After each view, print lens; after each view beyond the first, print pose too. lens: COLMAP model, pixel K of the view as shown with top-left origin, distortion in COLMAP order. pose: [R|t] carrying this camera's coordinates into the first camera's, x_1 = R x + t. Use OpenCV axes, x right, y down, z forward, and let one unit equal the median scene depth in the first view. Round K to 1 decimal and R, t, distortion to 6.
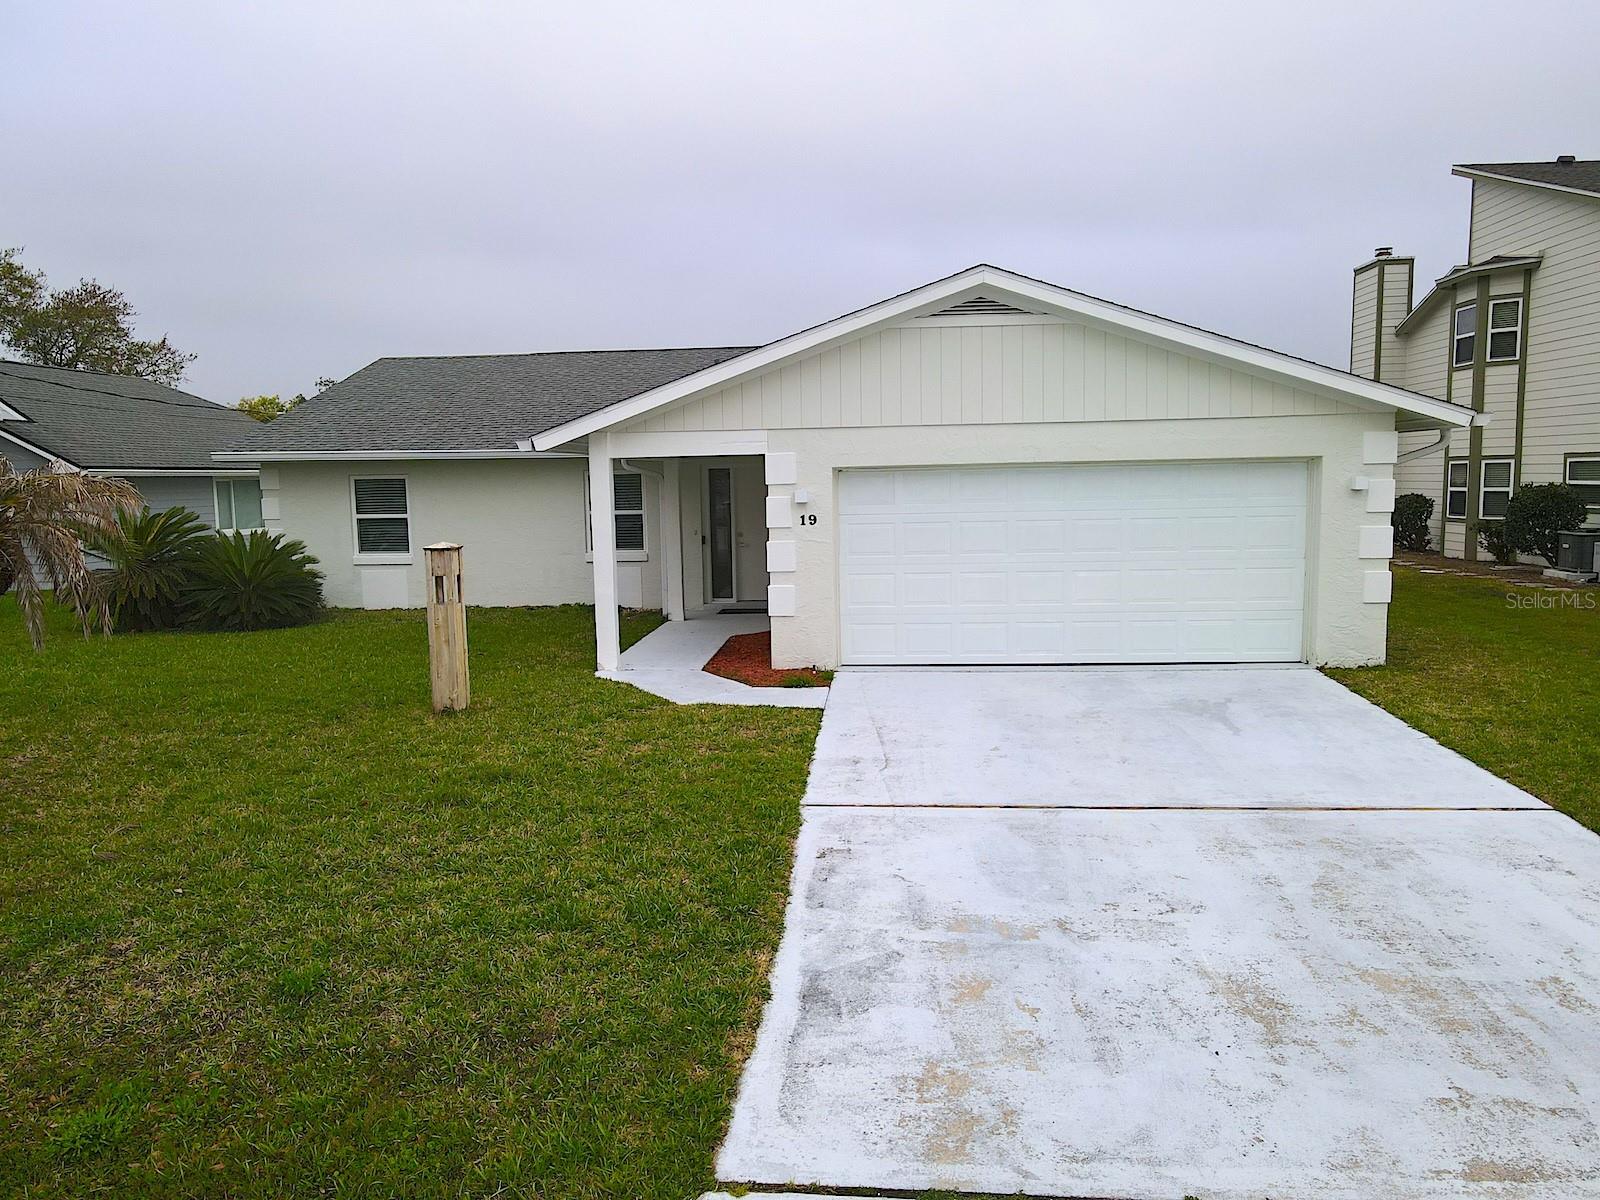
lens RADIAL K [[1175.6, 0, 791.2], [0, 1175.6, 608.3], [0, 0, 1]] dist [0.008120, 0.006318]
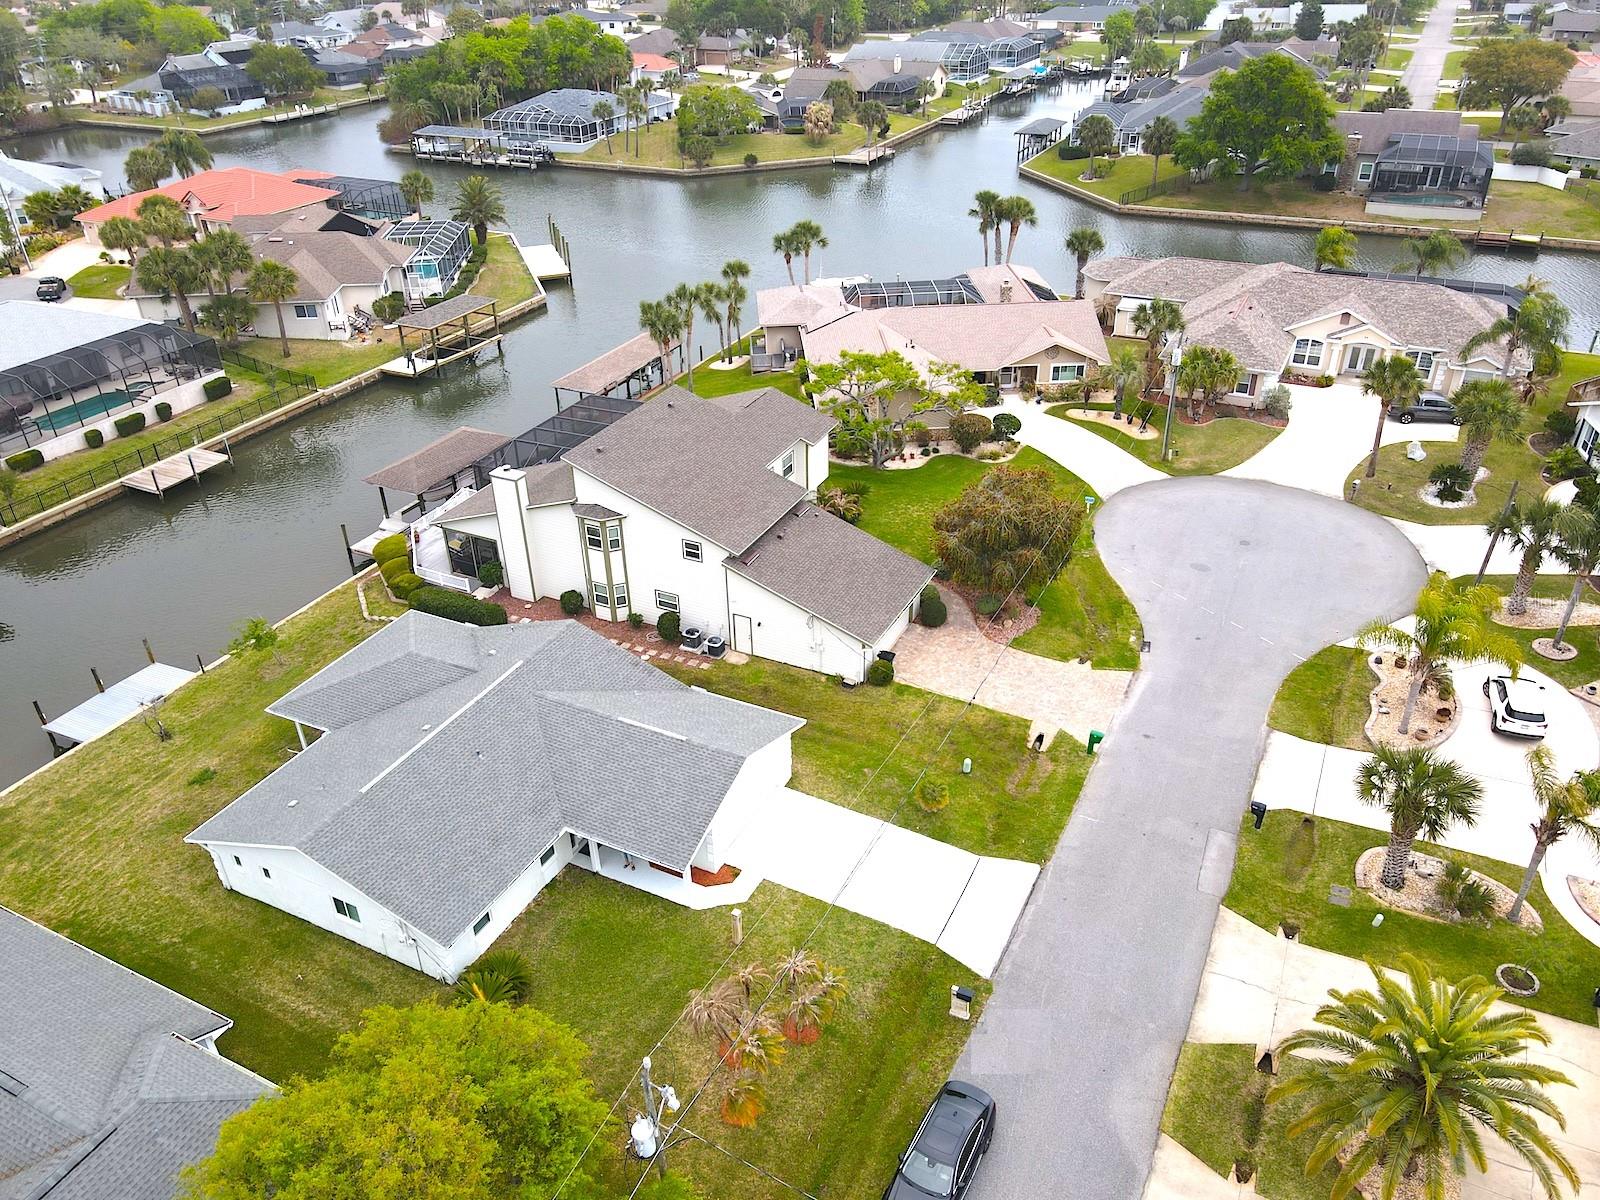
lens RADIAL K [[1175.6, 0, 791.3], [0, 1175.6, 603.1], [0, 0, 1]] dist [0.008120, 0.006318]
pose [[0.370345, -0.473863, 0.798936, -2.561344], [0.121488, 0.877415, 0.464094, -2.457502], [-0.920915, -0.074814, 0.382515, -0.532550]]
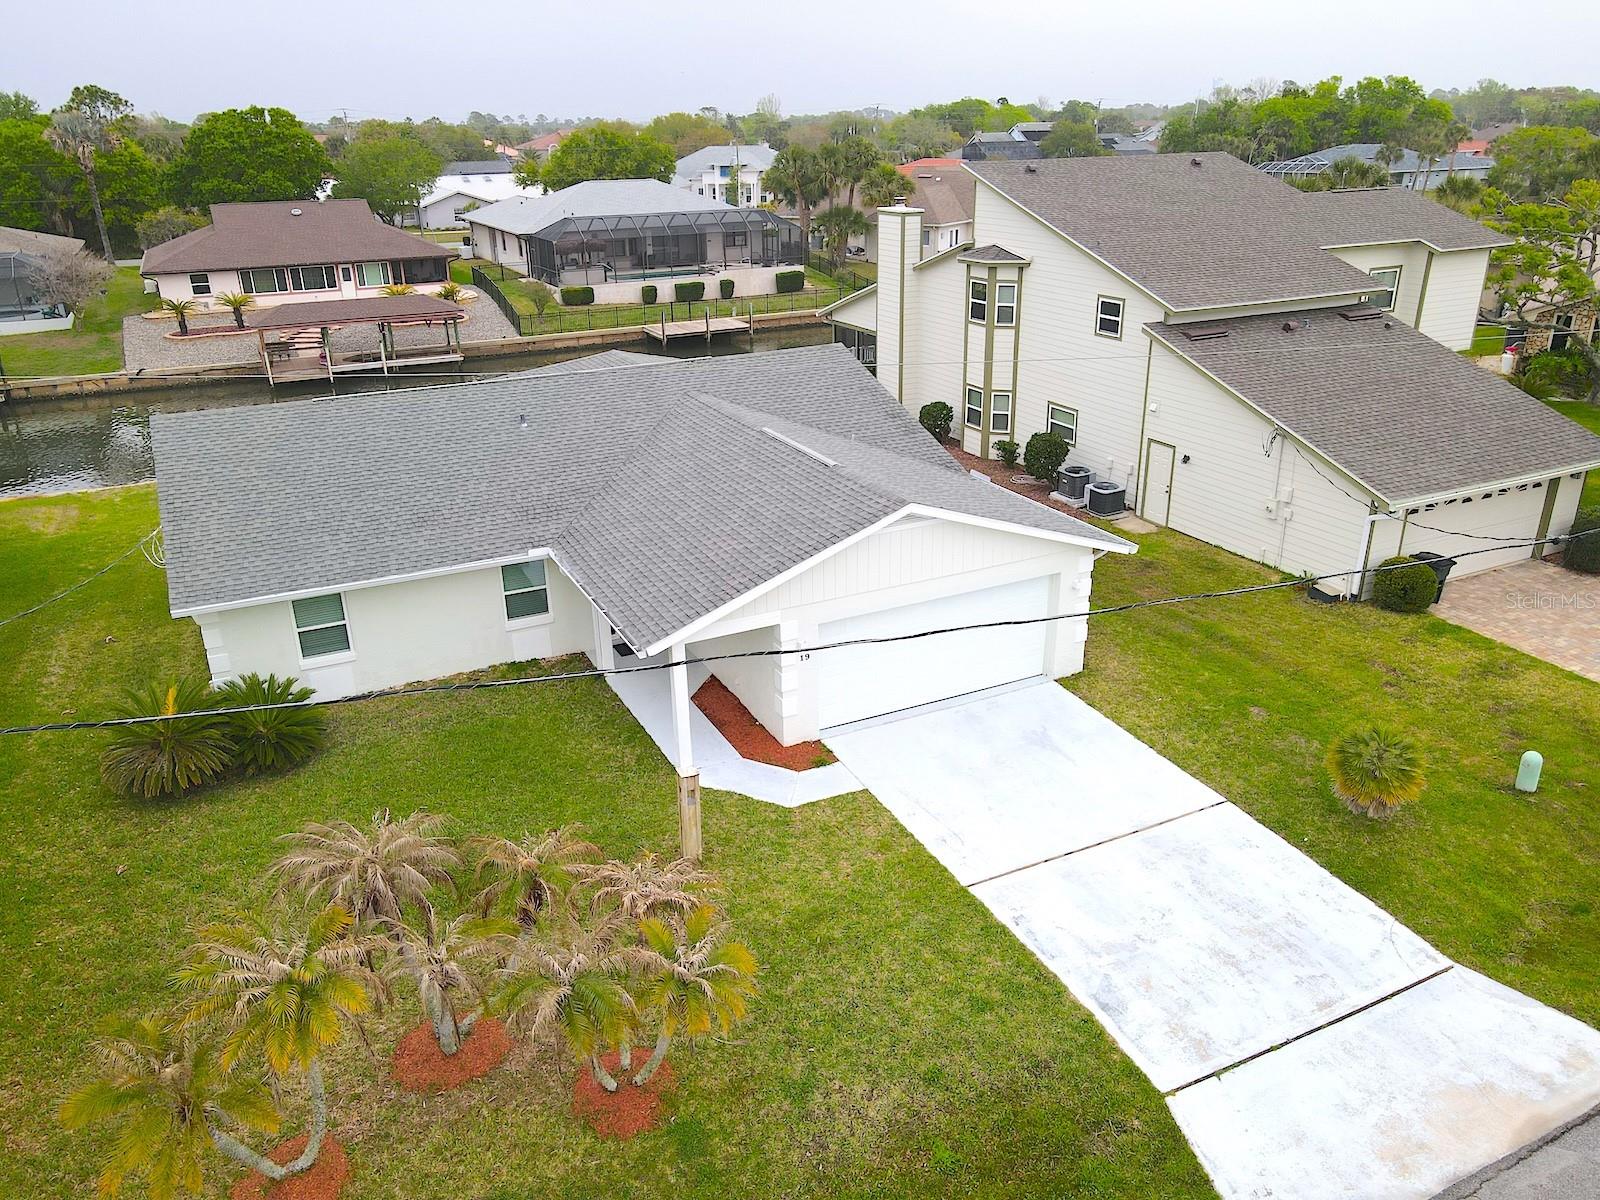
lens RADIAL K [[1175.6, 0, 792.4], [0, 1175.6, 605.1], [0, 0, 1]] dist [0.008120, 0.006318]
pose [[0.858367, -0.193361, 0.475203, -0.788316], [0.061463, 0.958343, 0.278930, -0.624101], [-0.509341, -0.210217, 0.834494, -0.314088]]
